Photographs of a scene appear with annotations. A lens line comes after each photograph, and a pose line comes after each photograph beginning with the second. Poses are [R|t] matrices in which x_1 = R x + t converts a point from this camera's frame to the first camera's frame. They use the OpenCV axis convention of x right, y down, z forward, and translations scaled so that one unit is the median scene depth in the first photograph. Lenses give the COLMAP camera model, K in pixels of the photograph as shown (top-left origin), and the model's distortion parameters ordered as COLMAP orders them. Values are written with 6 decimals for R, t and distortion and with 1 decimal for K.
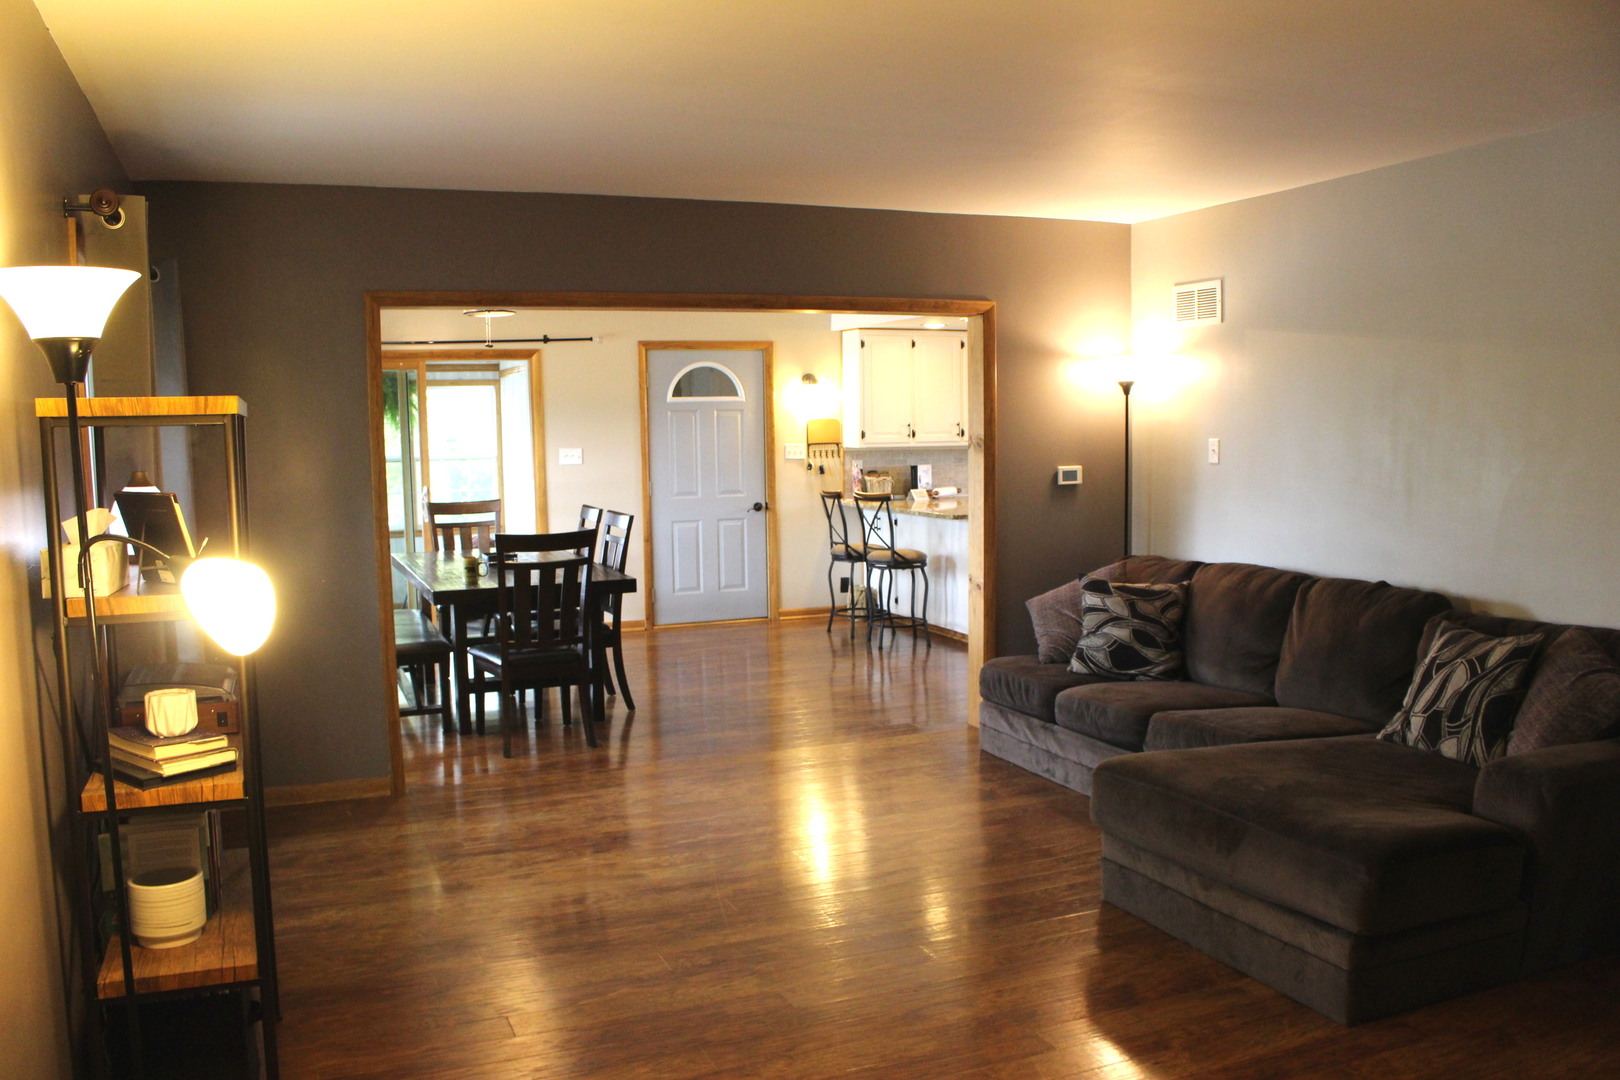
lens RADIAL K [[1345.3, 0, 794.4], [0, 1345.3, 541.1], [0, 0, 1]] dist [-0.121531, 0.023609]
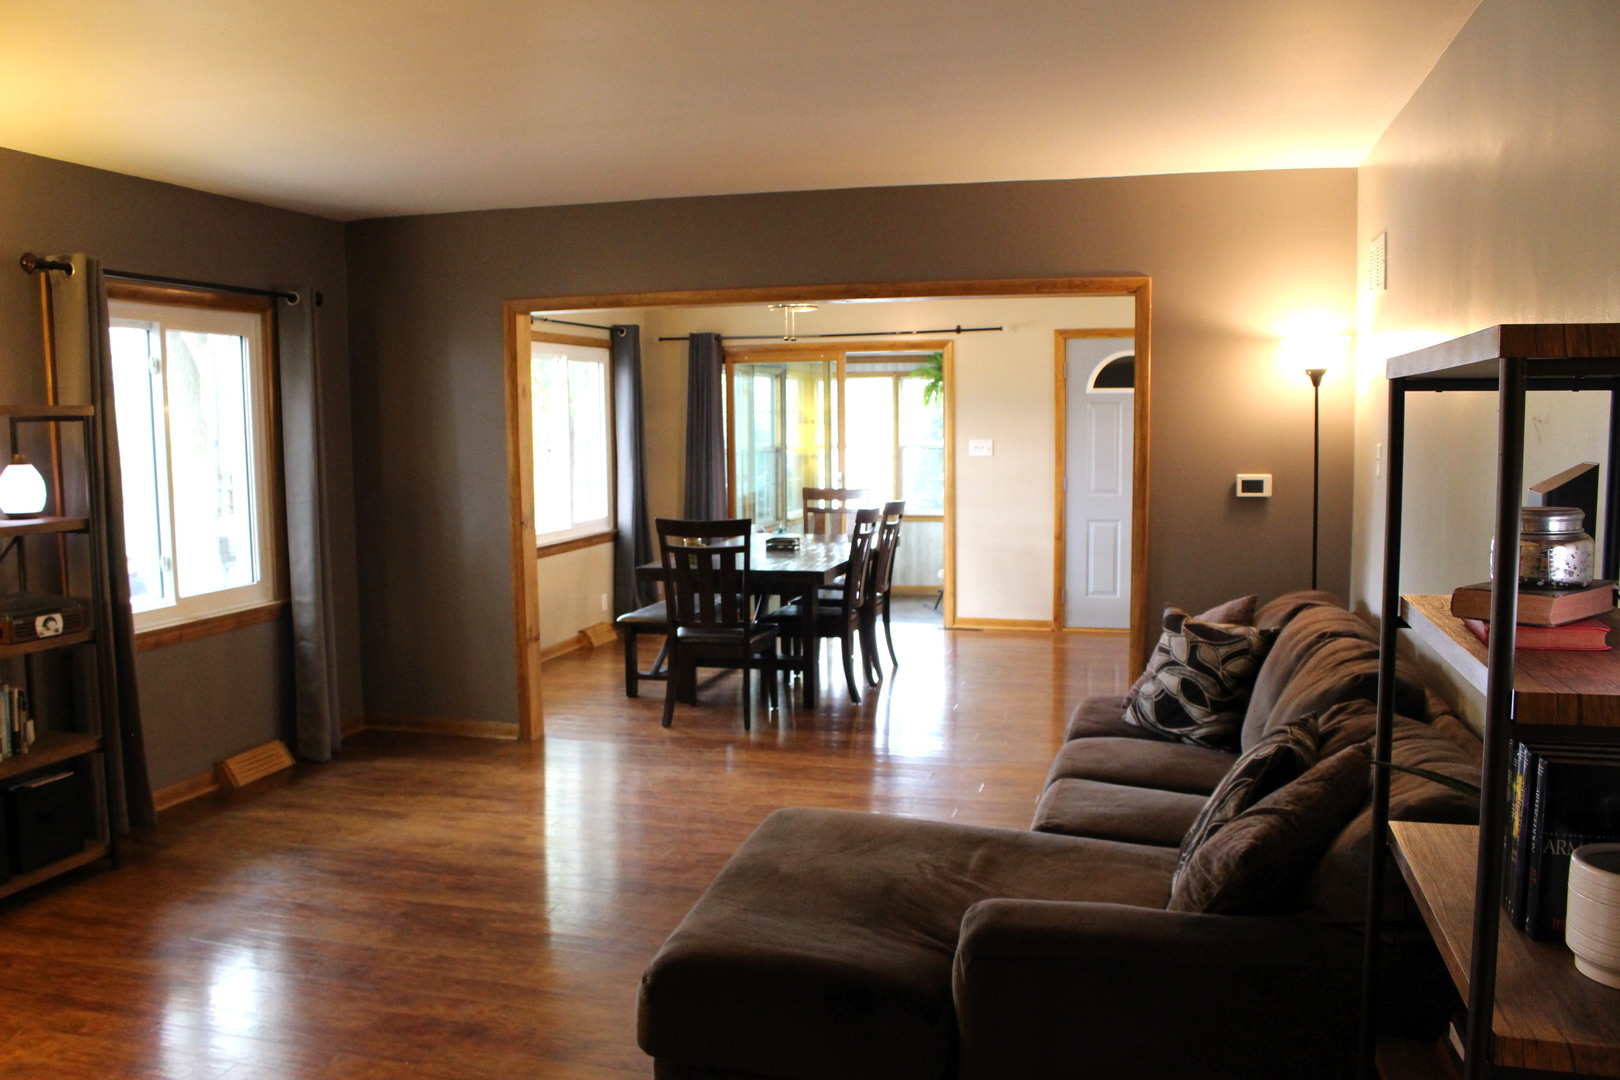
lens RADIAL K [[1345.3, 0, 798.9], [0, 1345.3, 545.7], [0, 0, 1]] dist [-0.121531, 0.023609]
pose [[0.790765, 0.066587, -0.608488, 0.488230], [-0.058600, 0.997735, 0.033028, -0.023583], [0.609309, 0.009540, 0.792876, 0.196563]]
